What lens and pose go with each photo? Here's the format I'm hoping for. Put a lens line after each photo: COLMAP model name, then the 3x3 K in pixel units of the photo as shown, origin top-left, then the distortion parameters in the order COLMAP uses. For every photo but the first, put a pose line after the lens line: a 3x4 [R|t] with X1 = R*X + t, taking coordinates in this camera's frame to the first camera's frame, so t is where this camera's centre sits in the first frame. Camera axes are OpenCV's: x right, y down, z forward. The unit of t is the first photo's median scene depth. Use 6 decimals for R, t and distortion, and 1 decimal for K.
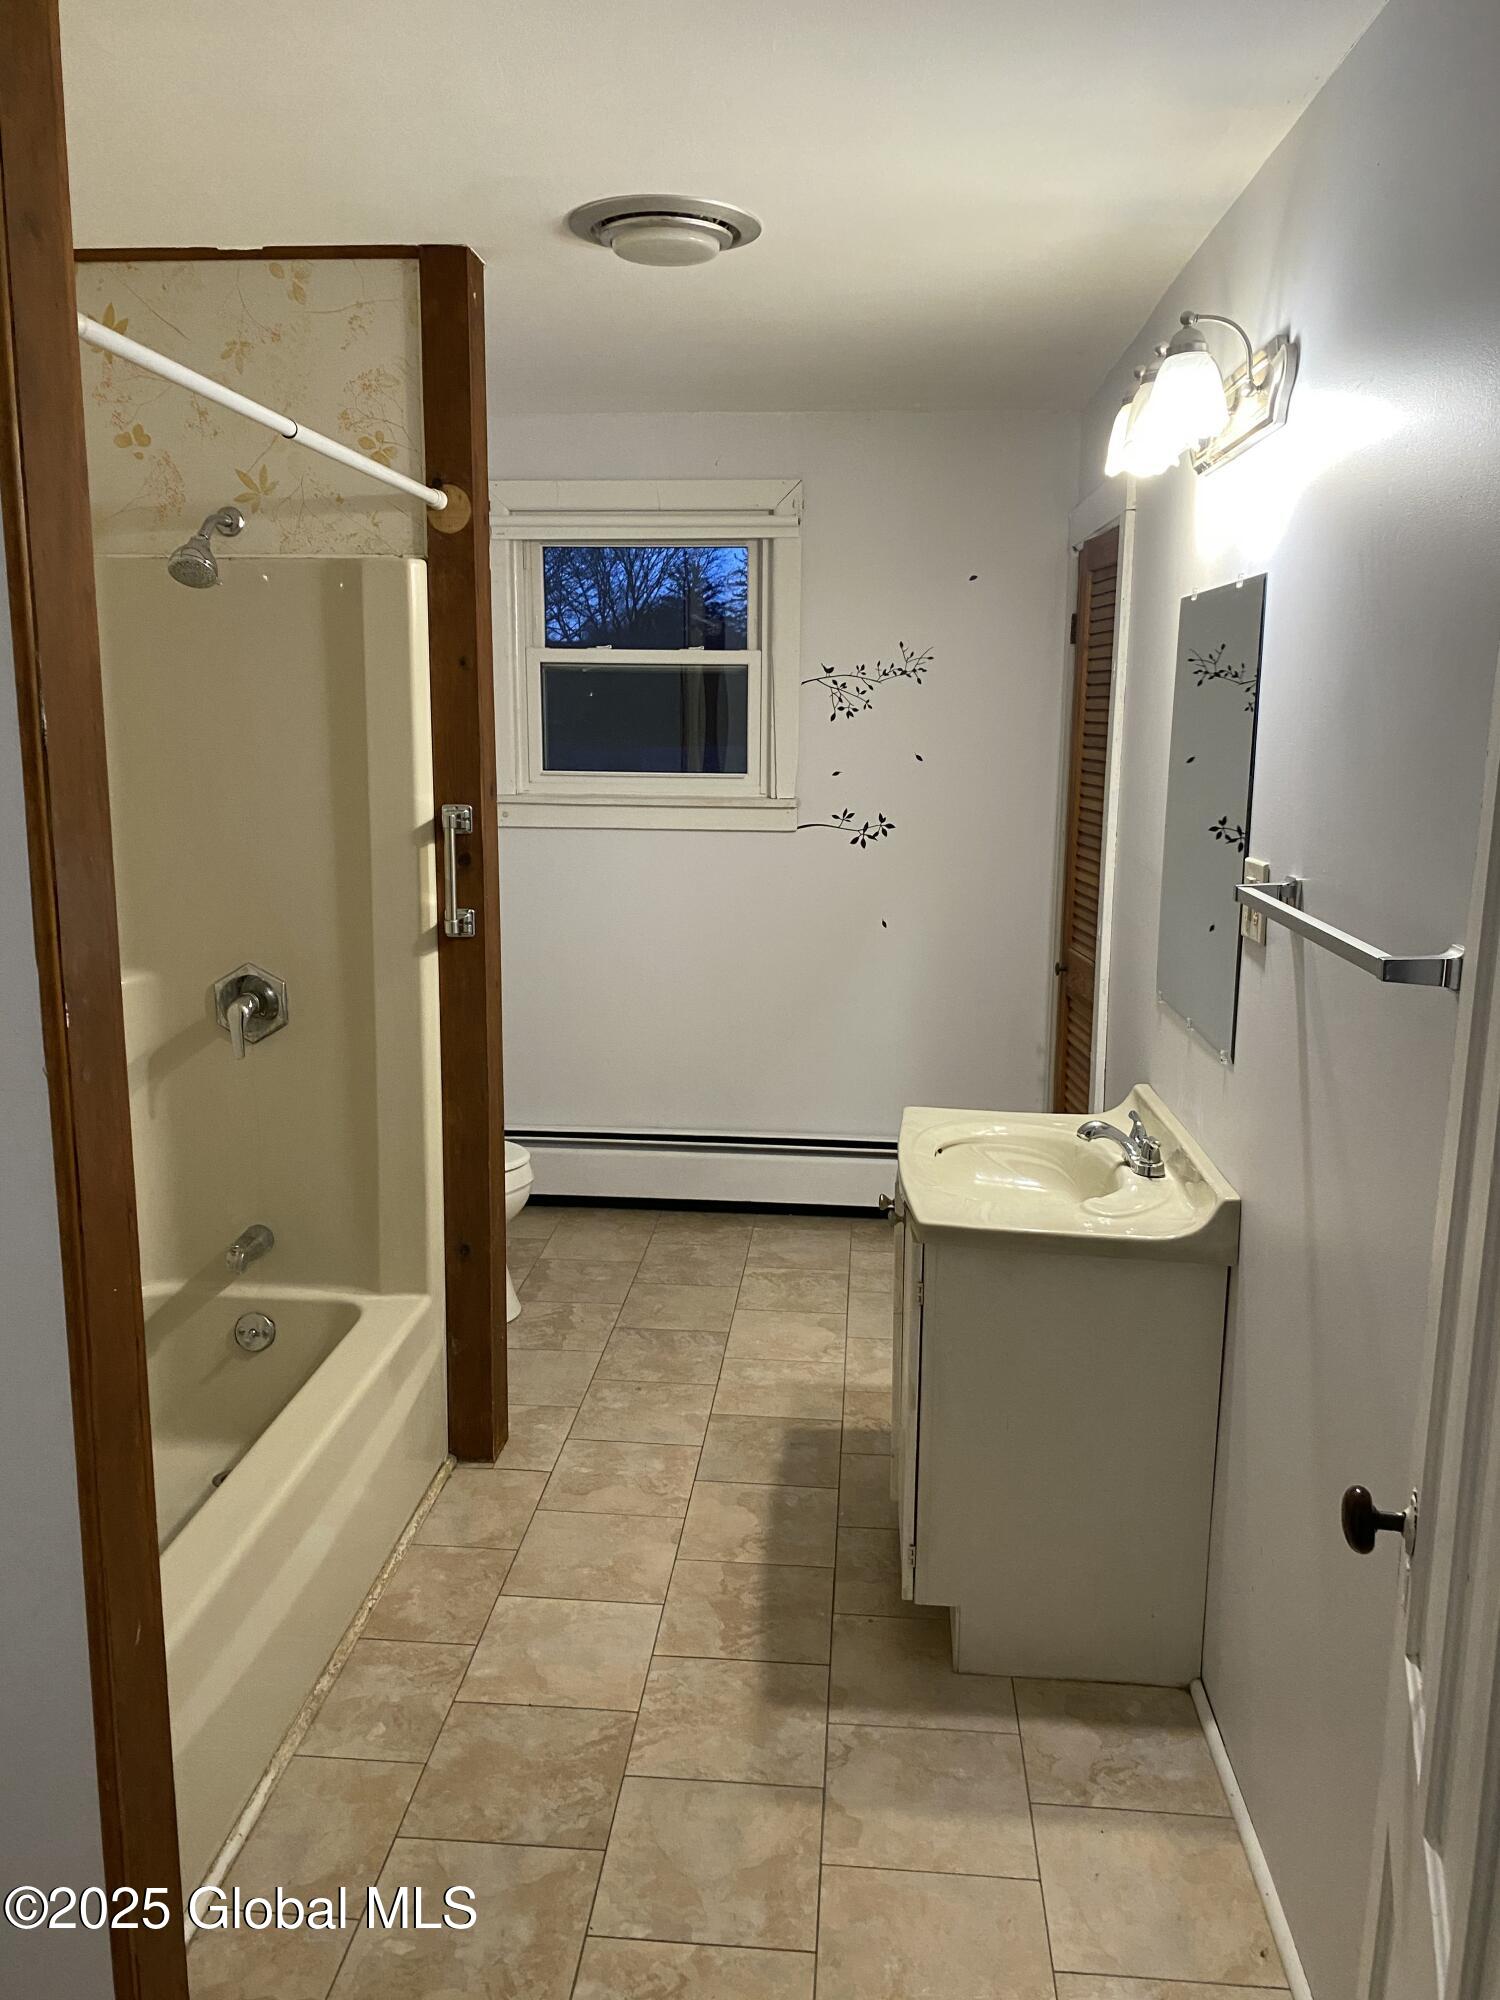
lens RADIAL K [[1520.9, 0, 750.5], [0, 1520.9, 999.6], [0, 0, 1]] dist [0.001030, 0.000571]
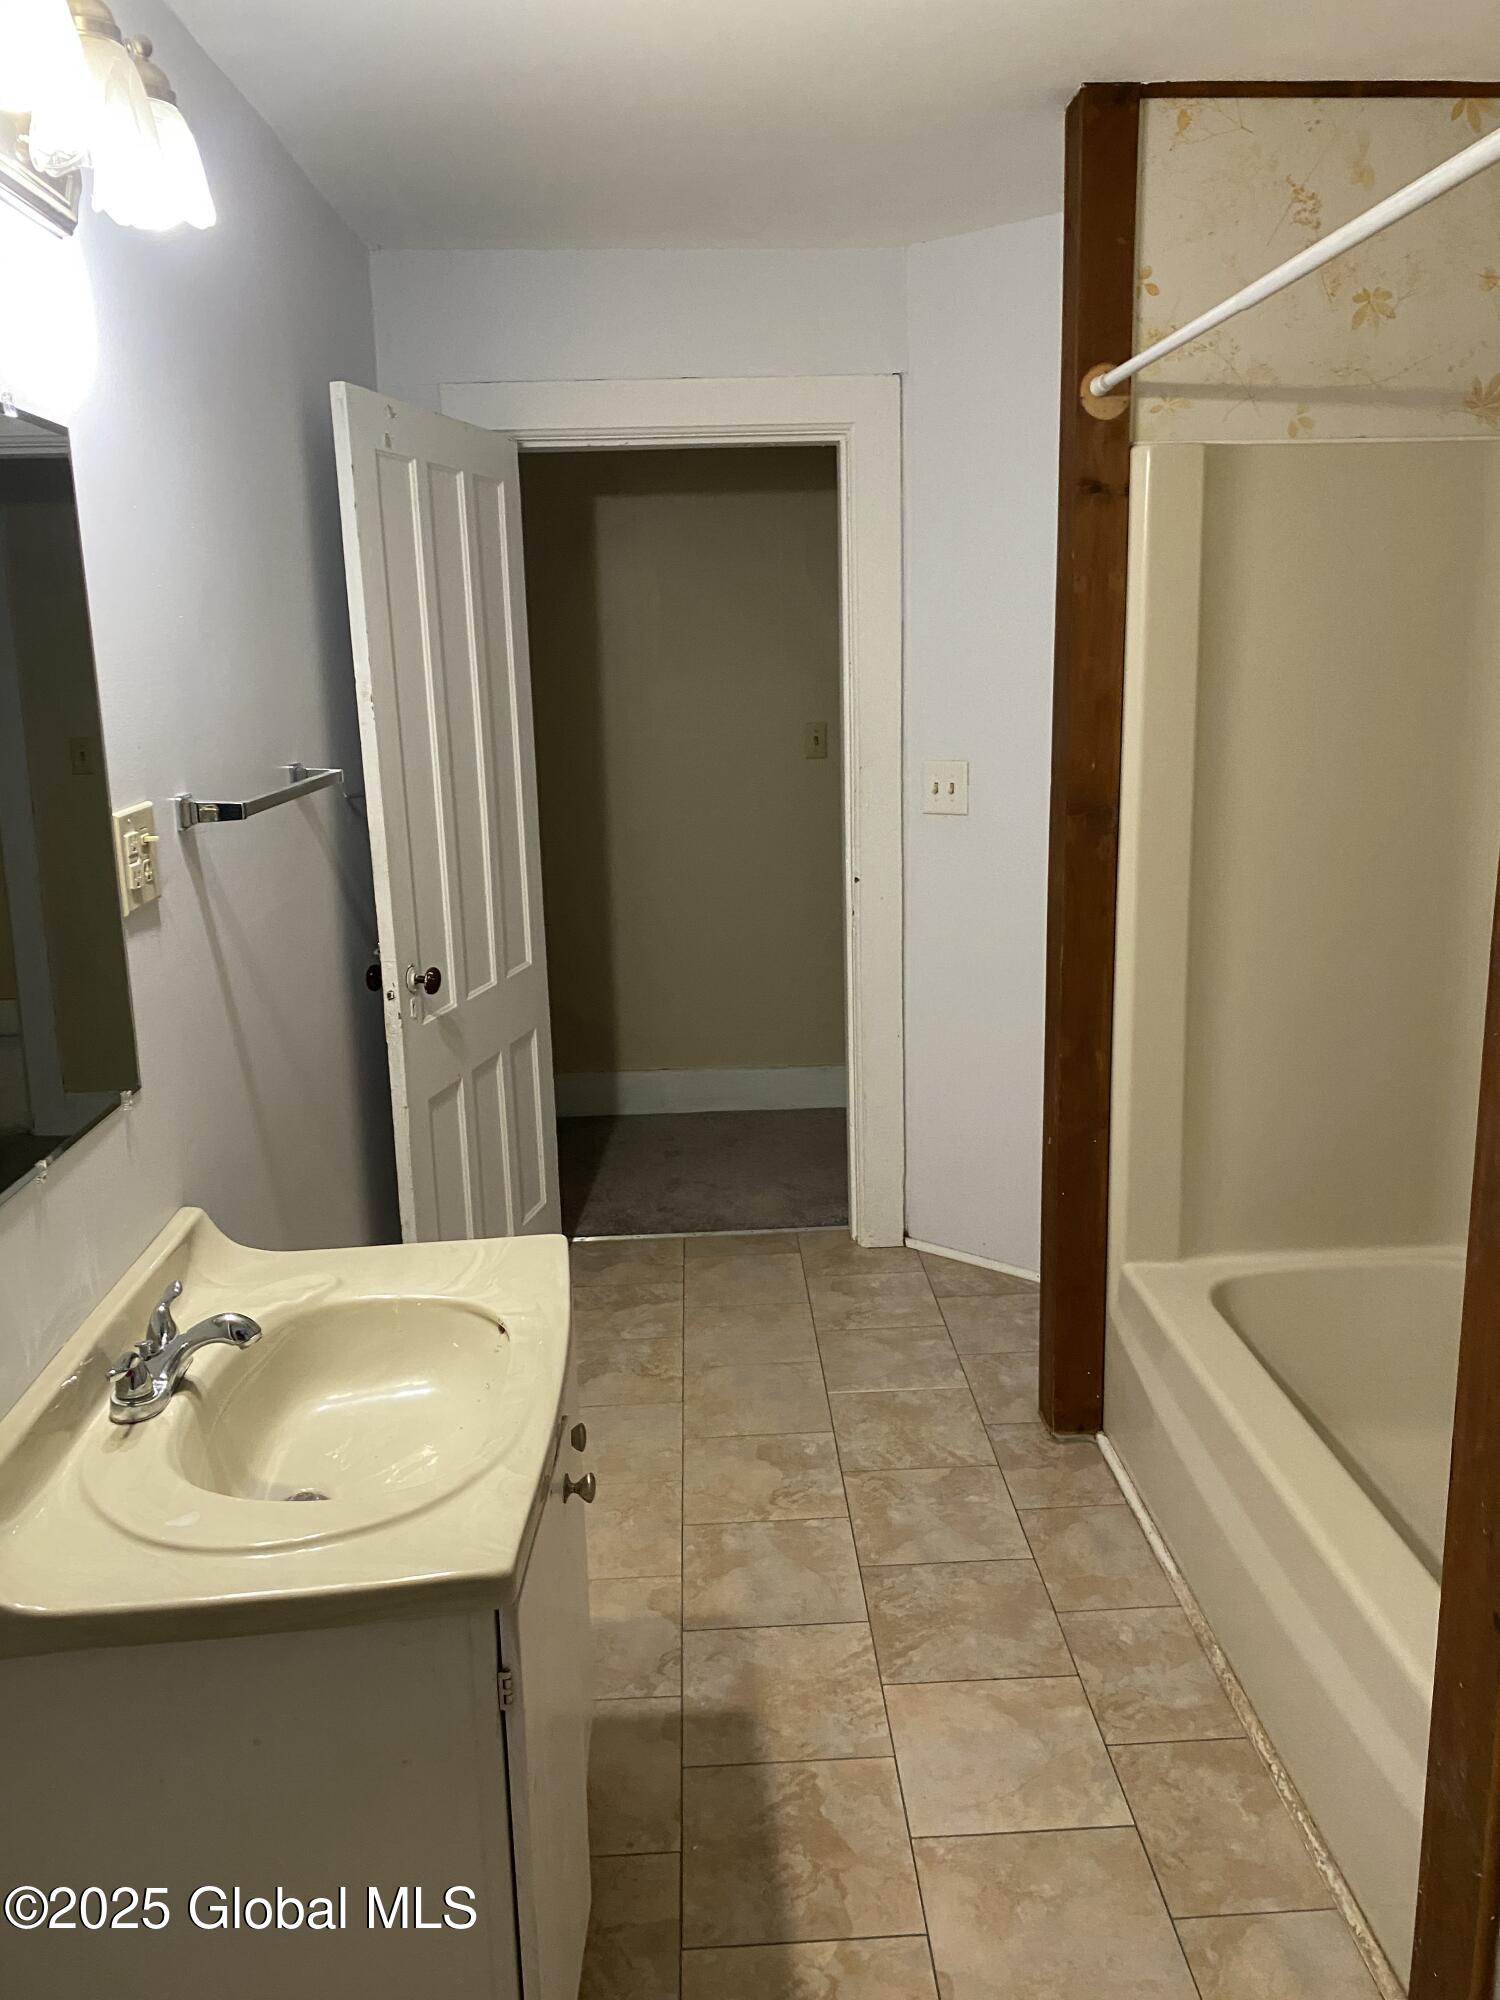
lens RADIAL K [[1520.9, 0, 754.3], [0, 1520.9, 998.5], [0, 0, 1]] dist [0.001030, 0.000571]
pose [[-0.992152, 0.036922, -0.119465, 0.102442], [-0.014747, 0.914192, 0.405014, -0.304327], [0.124168, 0.403597, -0.906472, 1.682708]]
